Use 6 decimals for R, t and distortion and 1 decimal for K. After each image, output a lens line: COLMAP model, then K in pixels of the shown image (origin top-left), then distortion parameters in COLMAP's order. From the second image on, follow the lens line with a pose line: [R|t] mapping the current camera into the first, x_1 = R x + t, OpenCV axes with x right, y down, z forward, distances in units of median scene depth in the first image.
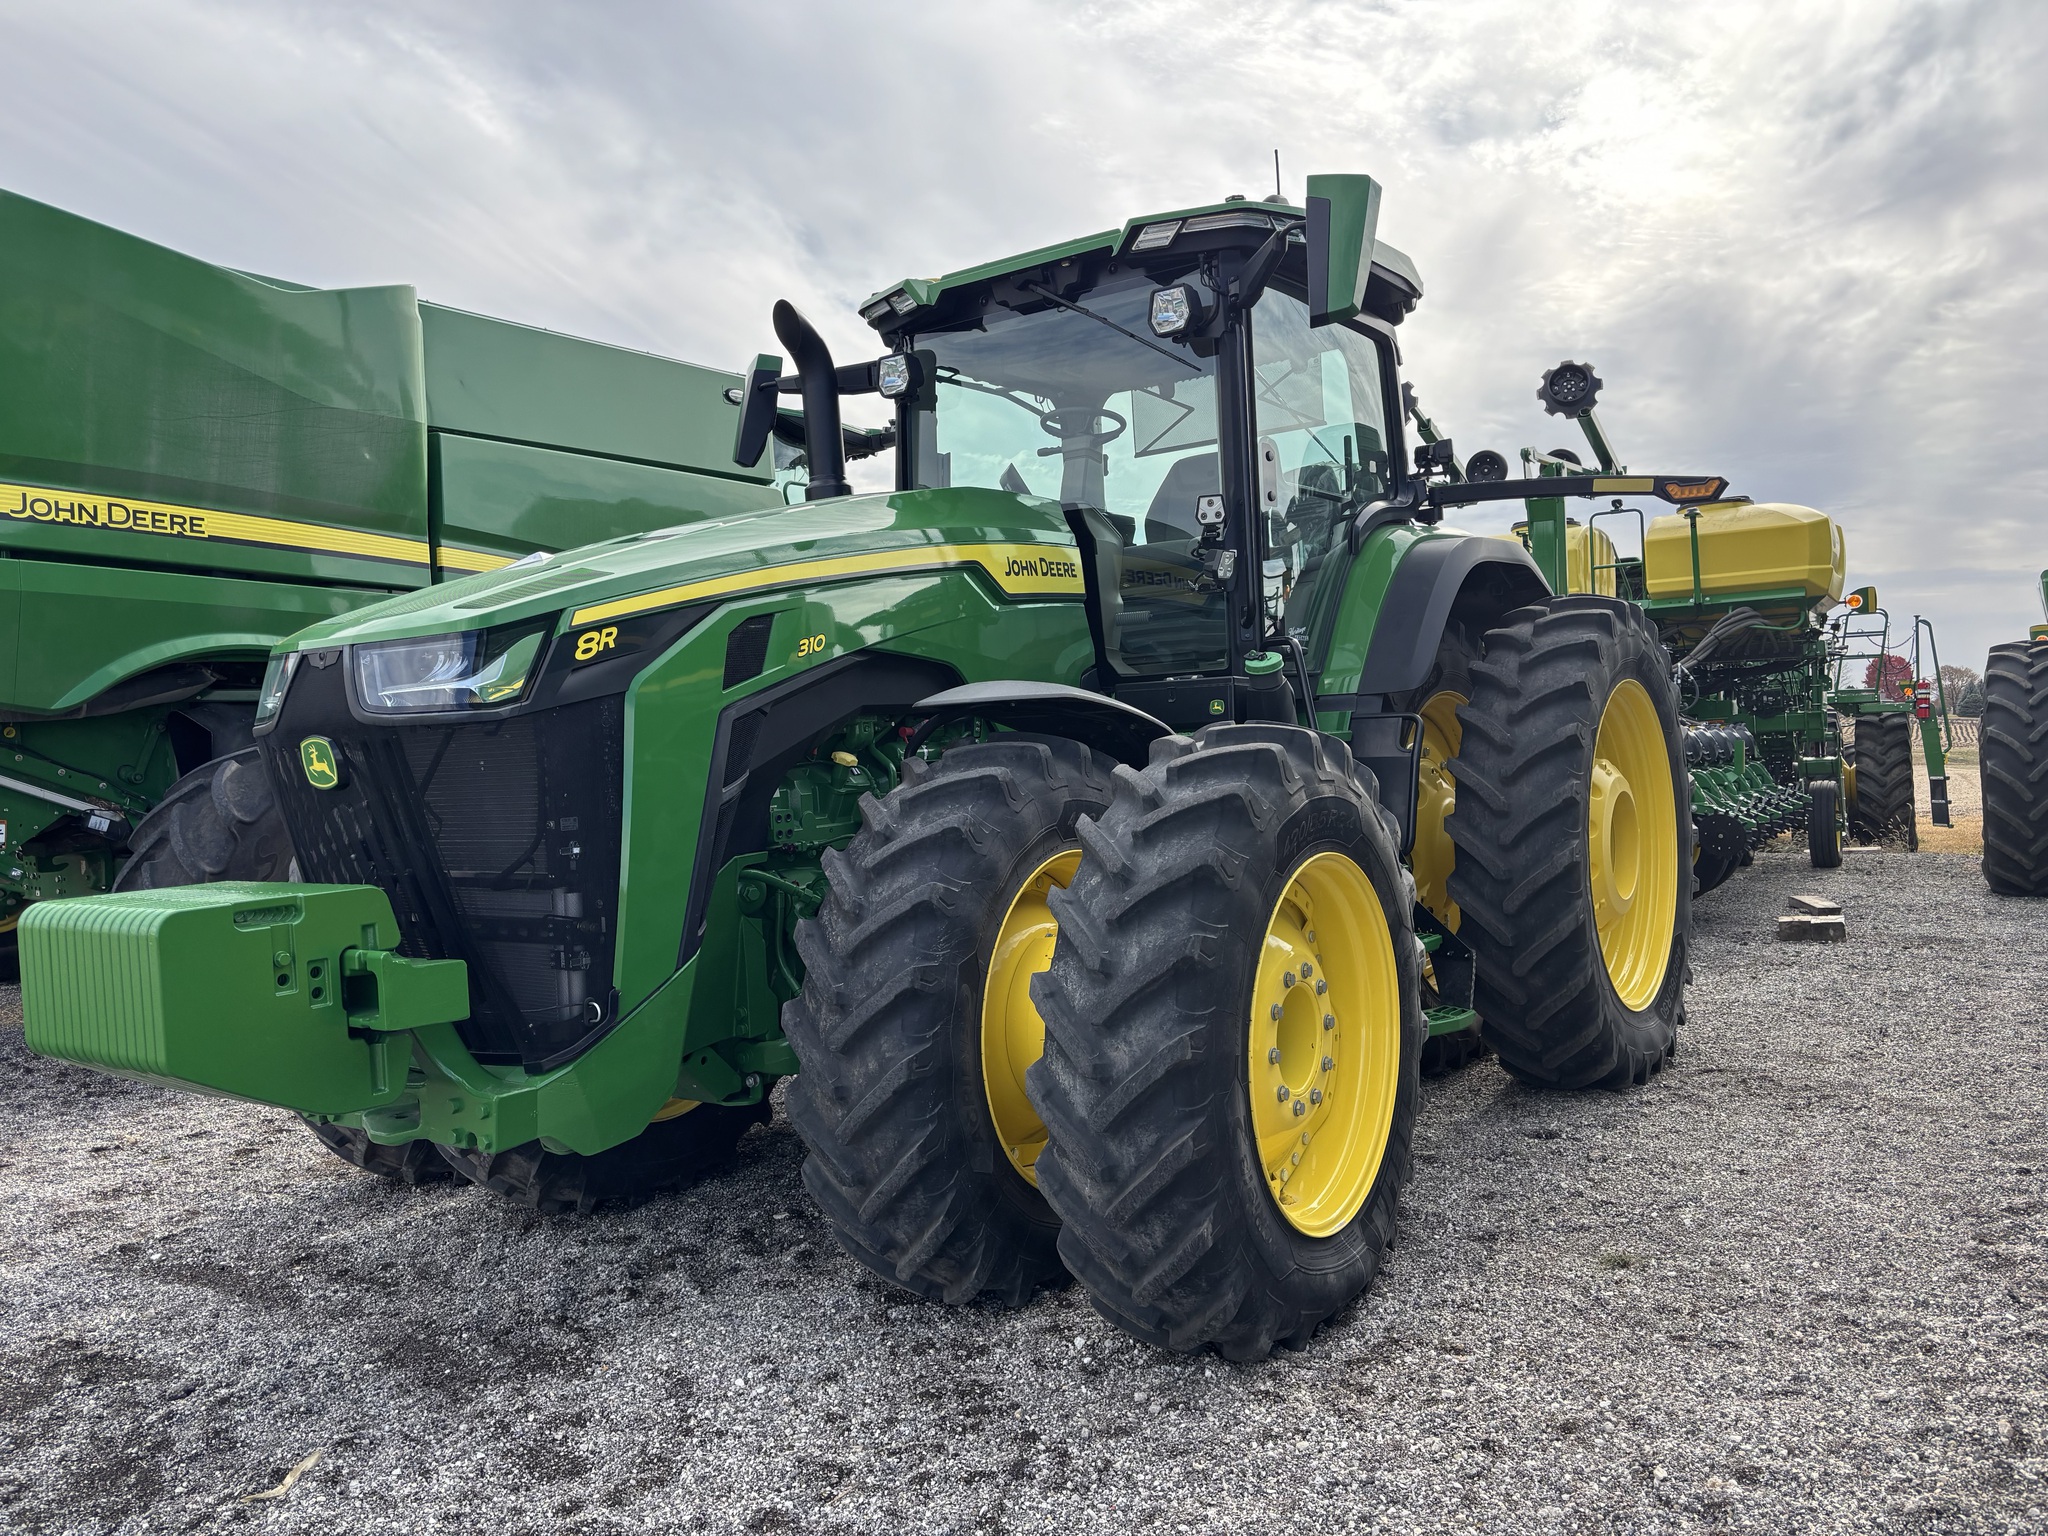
lens RADIAL K [[1506.0, 0, 1023.6], [0, 1506.0, 783.6], [0, 0, 1]] dist [0.026905, -0.031177]
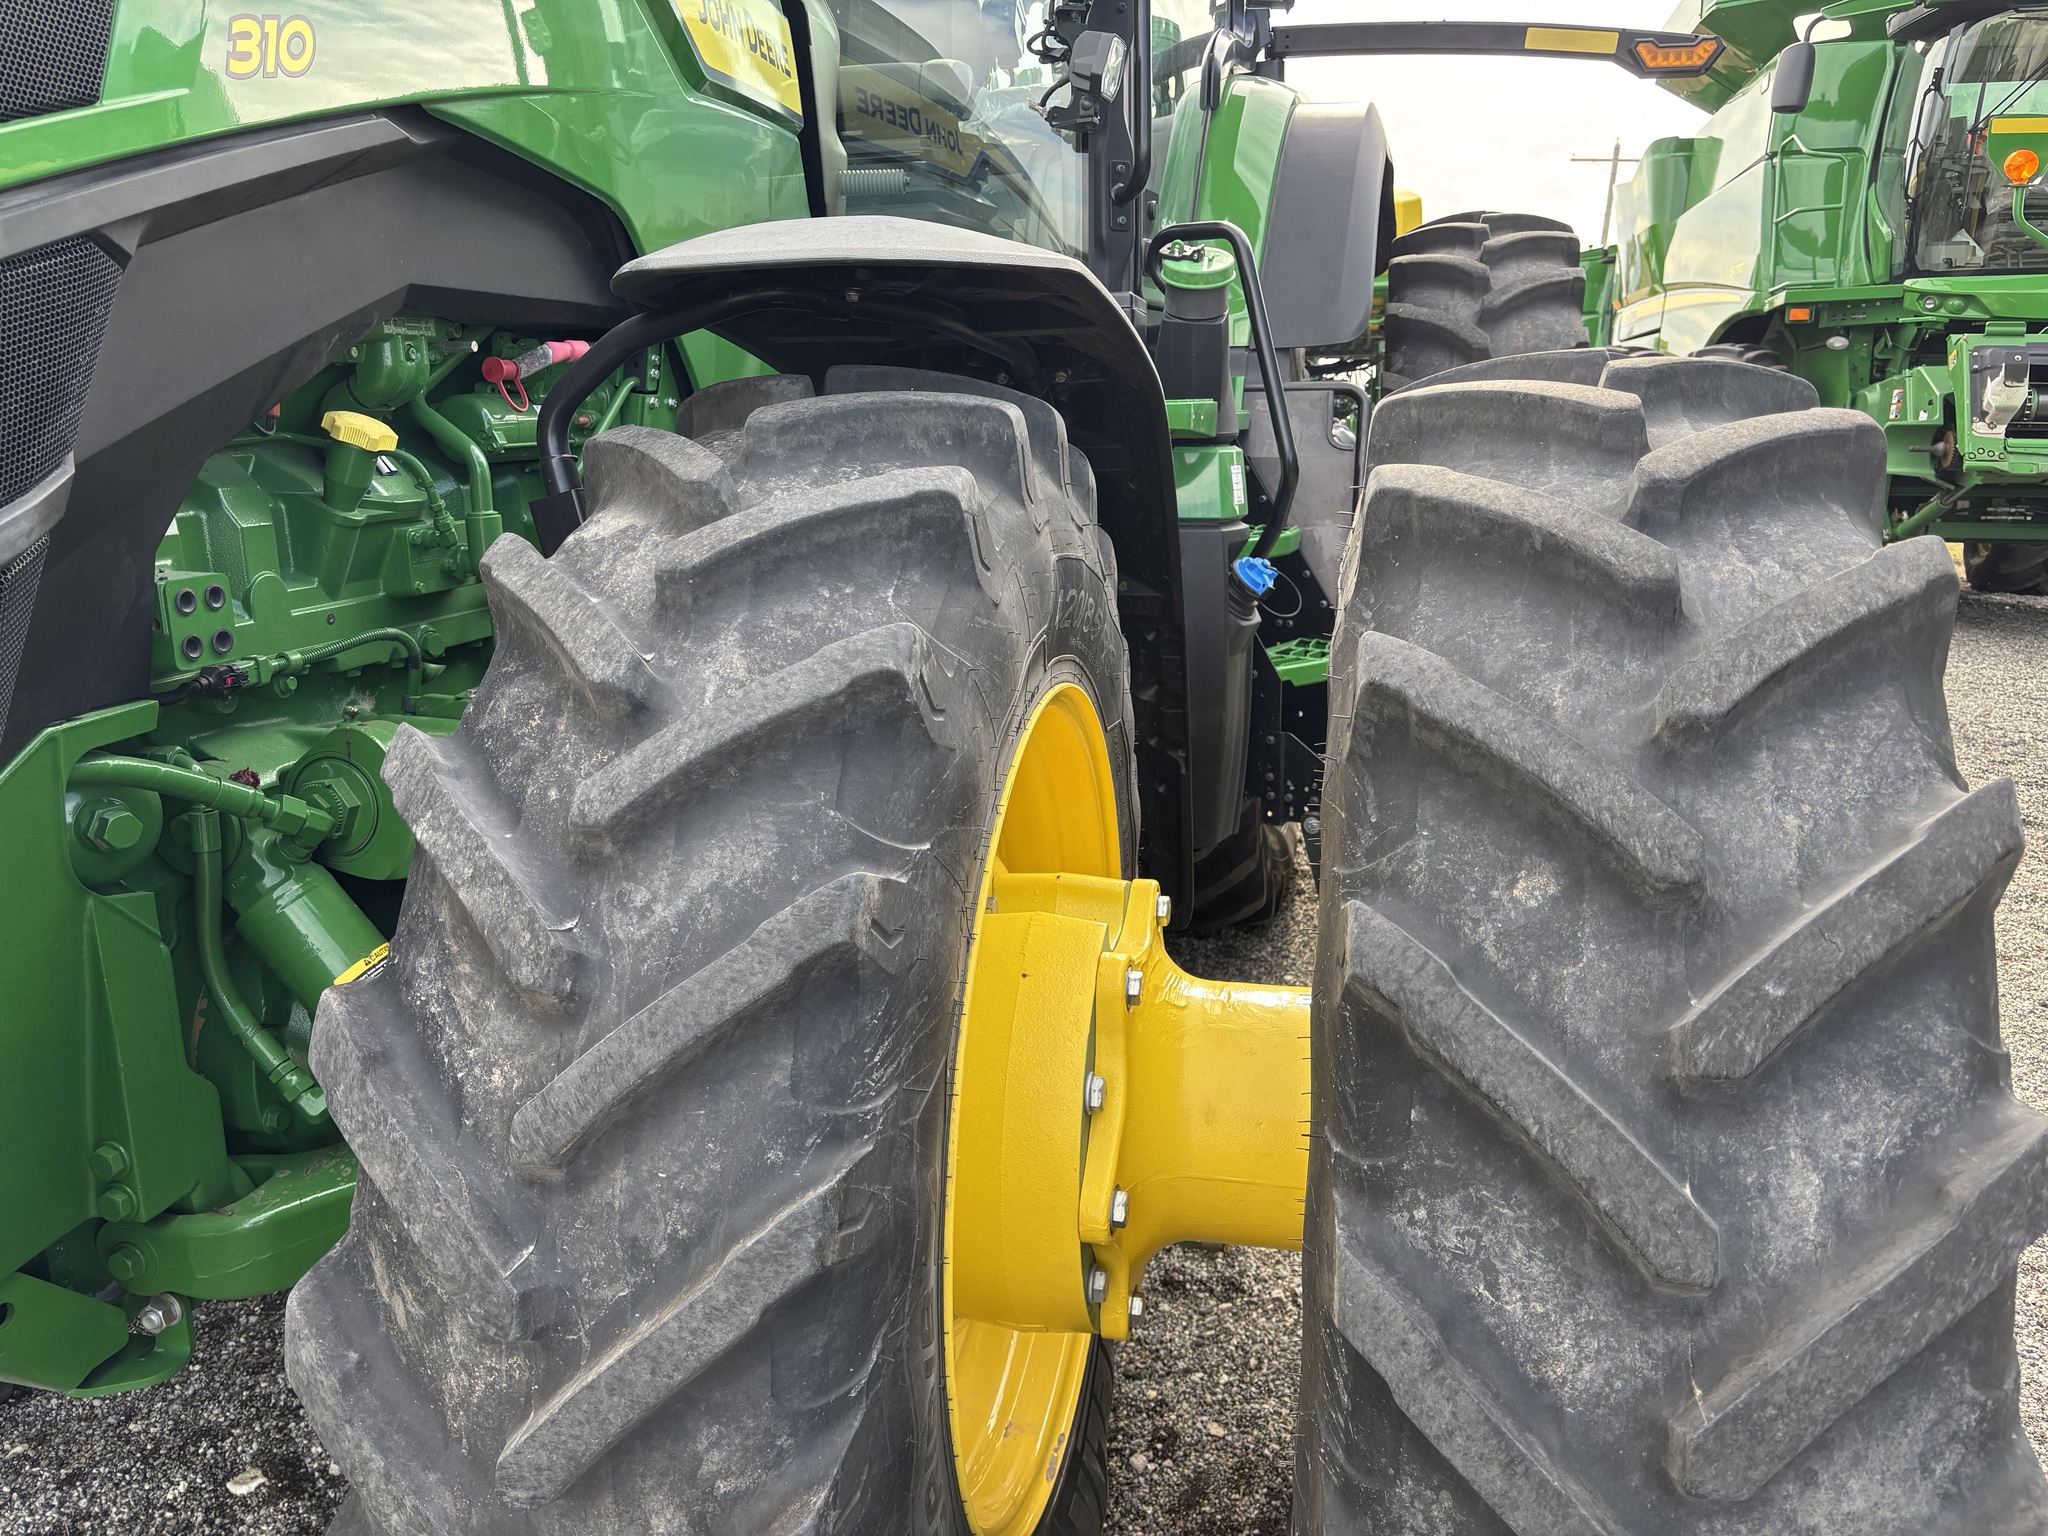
lens RADIAL K [[1506.0, 0, 1010.6], [0, 1506.0, 752.5], [0, 0, 1]] dist [0.026905, -0.031177]
pose [[0.933130, -0.046822, 0.356478, -0.105690], [-0.017504, 0.984392, 0.175114, -0.006507], [-0.359113, -0.169644, 0.917746, 0.578591]]
